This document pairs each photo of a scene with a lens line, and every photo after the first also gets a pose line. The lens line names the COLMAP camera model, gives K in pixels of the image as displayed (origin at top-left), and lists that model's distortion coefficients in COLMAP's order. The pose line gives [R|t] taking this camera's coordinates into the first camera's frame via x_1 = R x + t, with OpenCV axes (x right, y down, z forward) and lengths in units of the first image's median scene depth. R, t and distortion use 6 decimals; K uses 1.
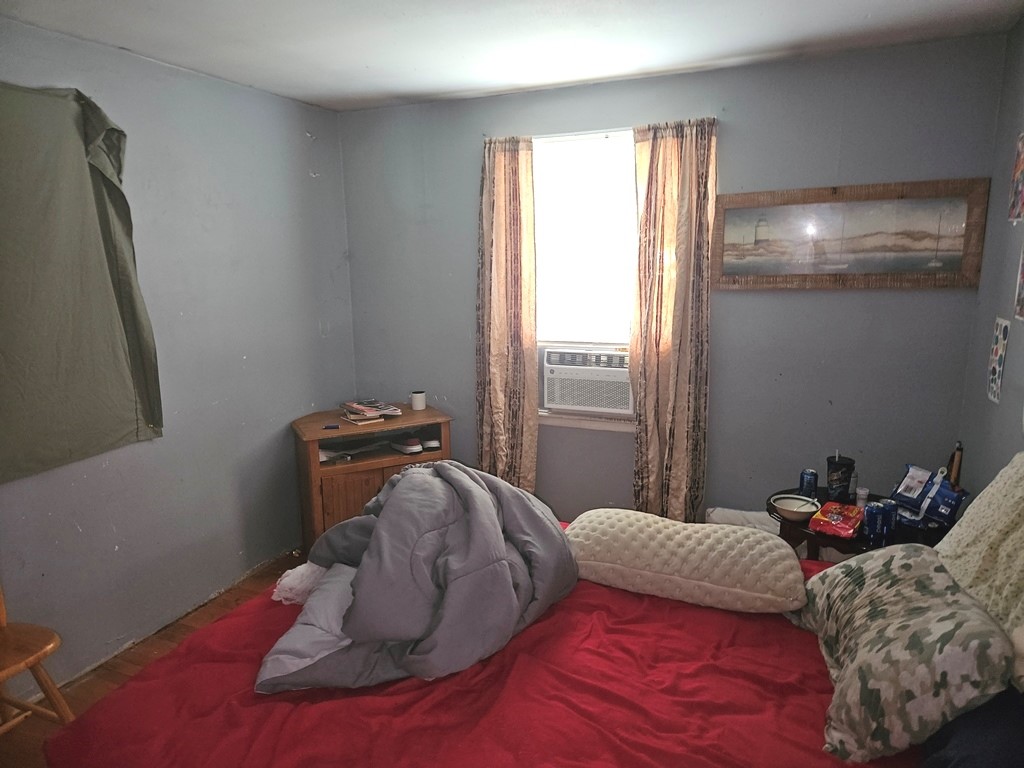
lens RADIAL K [[690.7, 0, 513.2], [0, 690.7, 387.3], [0, 0, 1]] dist [0.021871, -0.007463]
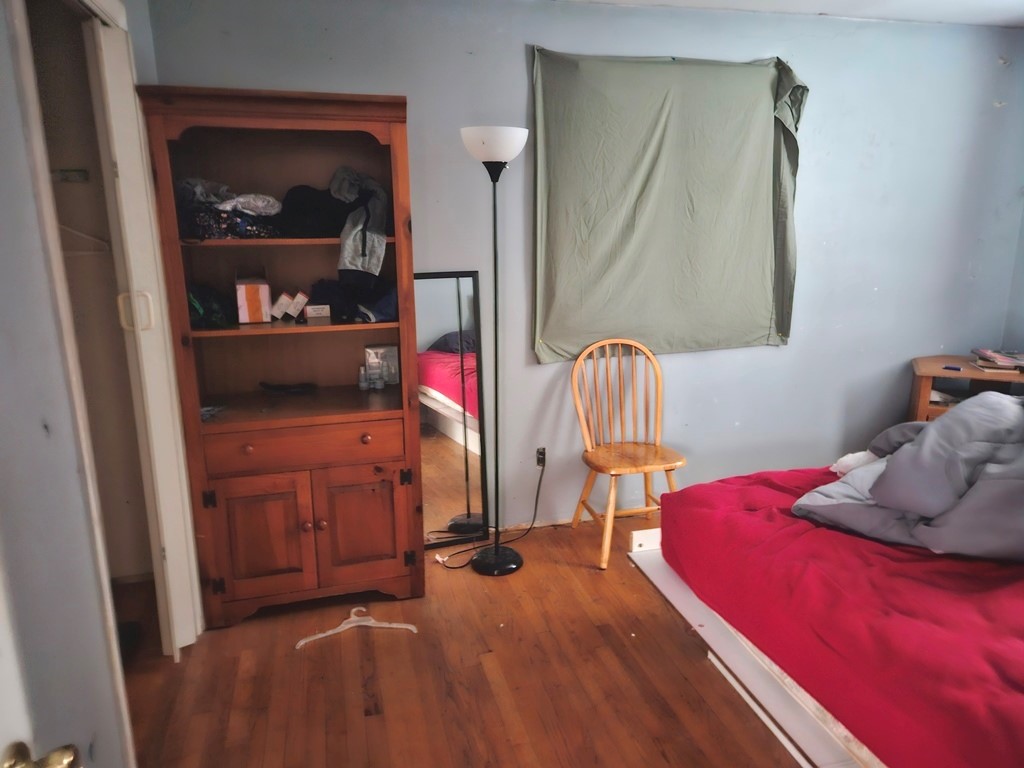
lens RADIAL K [[690.7, 0, 512.1], [0, 690.7, 384.2], [0, 0, 1]] dist [0.021871, -0.007463]
pose [[0.619212, 0.195472, -0.760504, 0.141776], [-0.146840, 0.980260, 0.132396, 0.054069], [0.771372, 0.029692, 0.635692, -0.145874]]
